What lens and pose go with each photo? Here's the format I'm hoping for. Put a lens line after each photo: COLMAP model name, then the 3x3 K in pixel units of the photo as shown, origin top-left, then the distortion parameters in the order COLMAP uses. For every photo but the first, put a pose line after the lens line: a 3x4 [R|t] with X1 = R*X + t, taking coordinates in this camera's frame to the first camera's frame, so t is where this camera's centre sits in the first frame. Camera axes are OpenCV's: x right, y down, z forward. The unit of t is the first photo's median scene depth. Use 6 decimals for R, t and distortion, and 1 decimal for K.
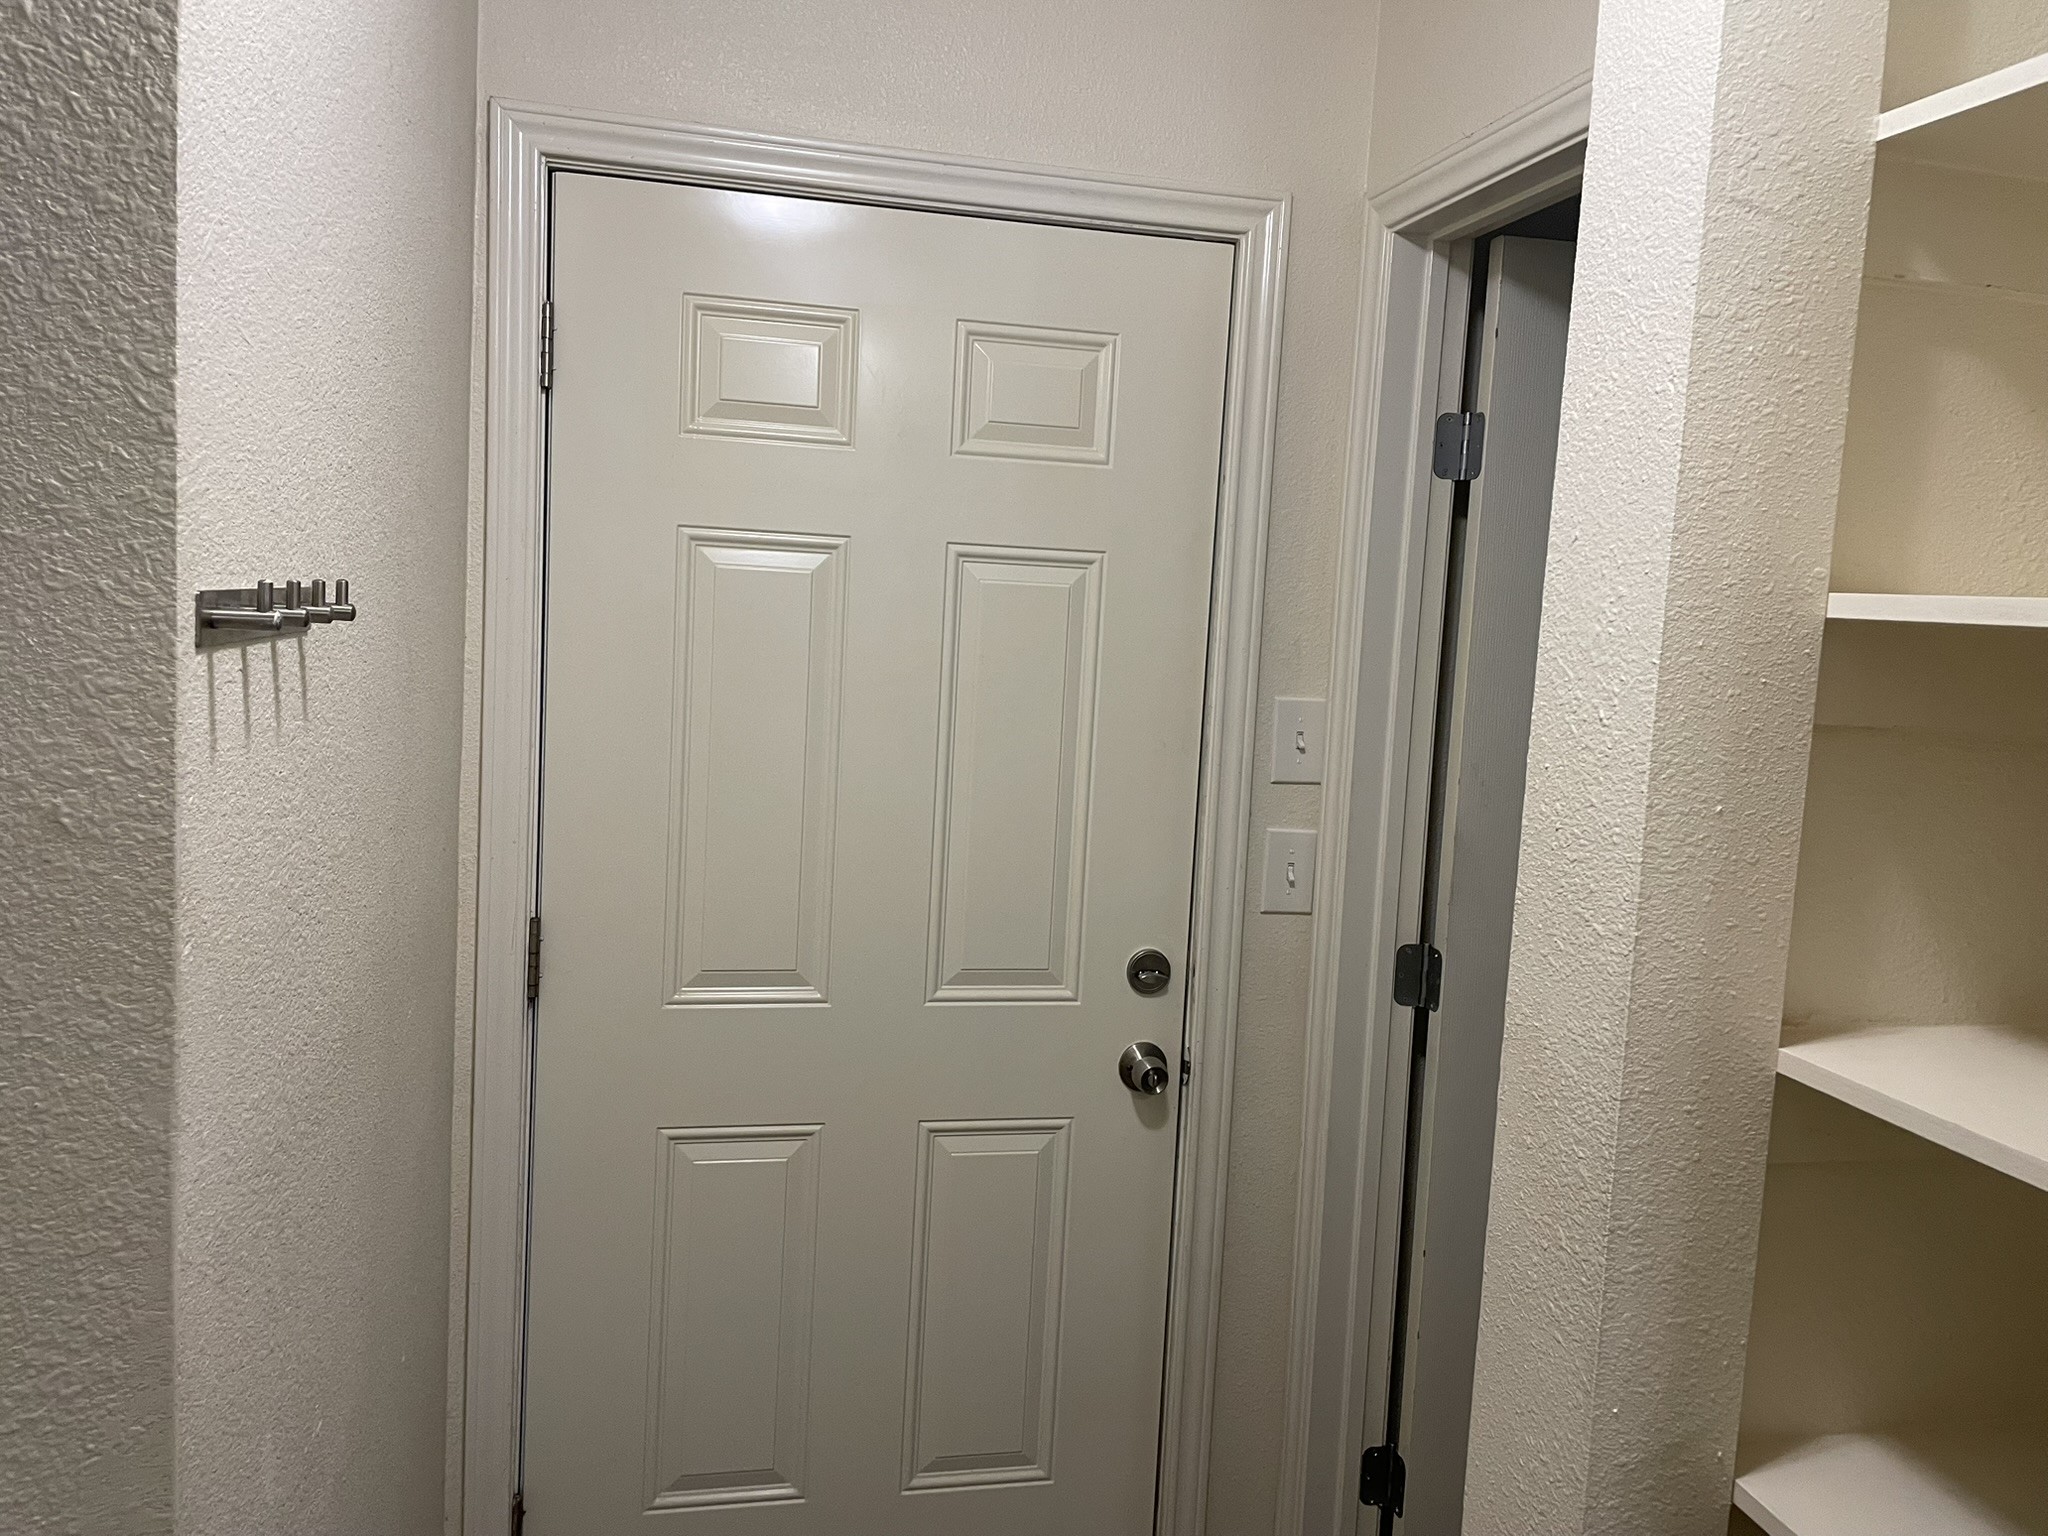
lens RADIAL K [[1563.7, 0, 1022.9], [0, 1563.7, 763.2], [0, 0, 1]] dist [0.119299, -0.153425]
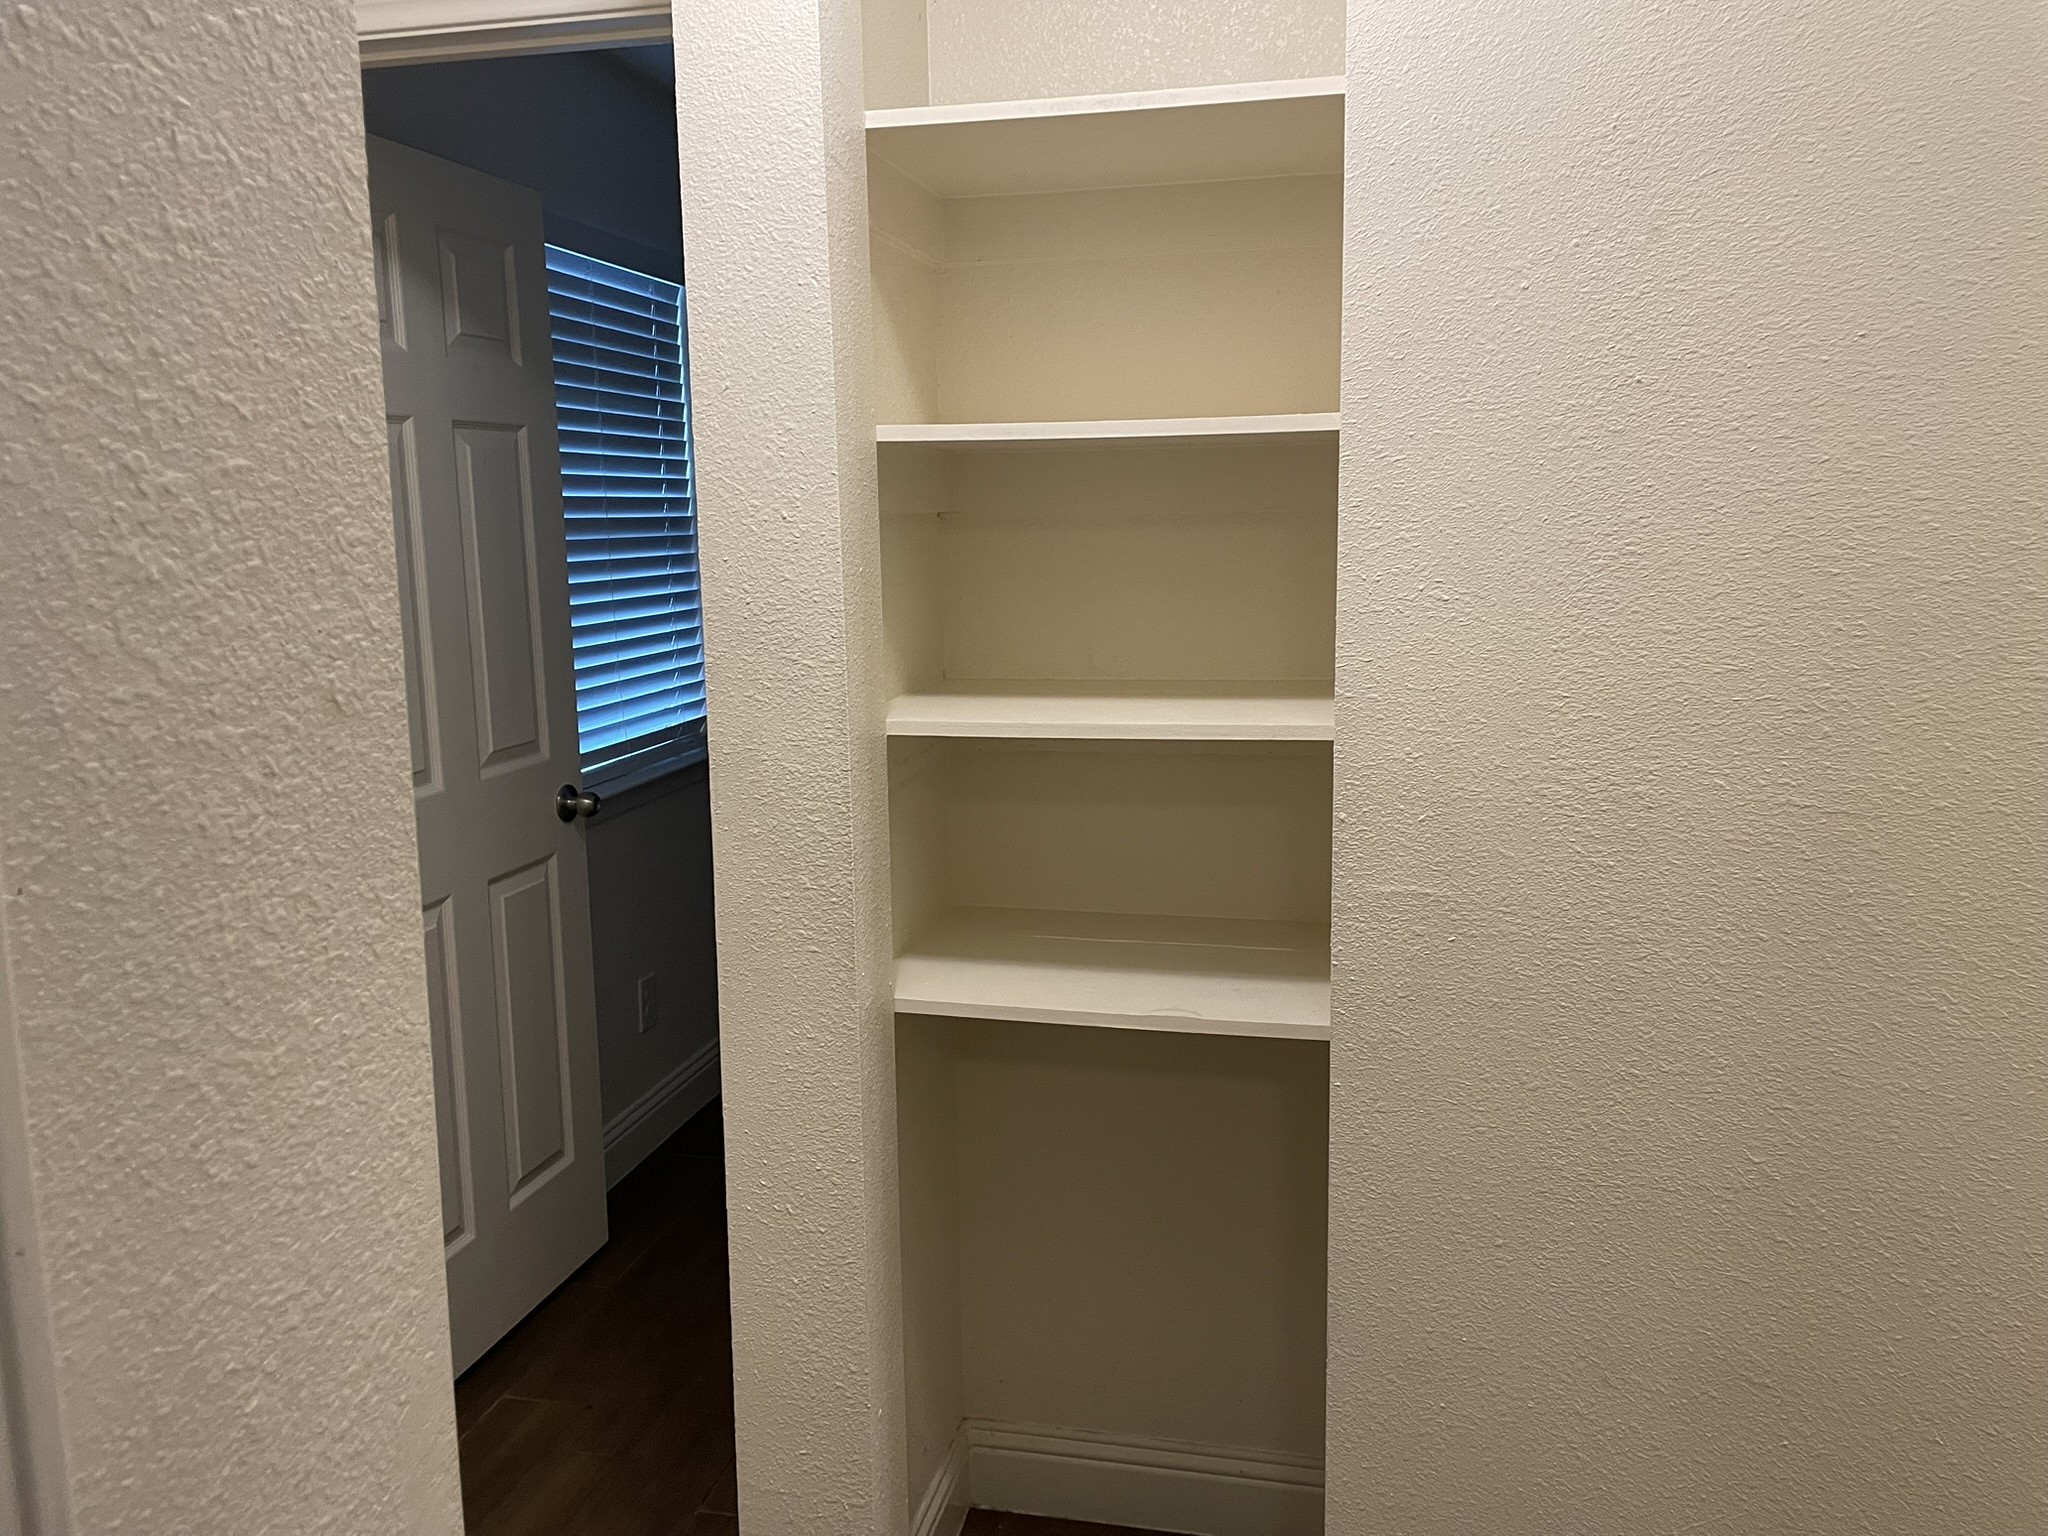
lens RADIAL K [[1563.7, 0, 1022.9], [0, 1563.7, 763.2], [0, 0, 1]] dist [0.119299, -0.153425]
pose [[0.416912, -0.205105, 0.885503, -1.209673], [0.133361, 0.977468, 0.163618, -0.021132], [-0.899110, 0.049877, 0.434871, 0.291342]]
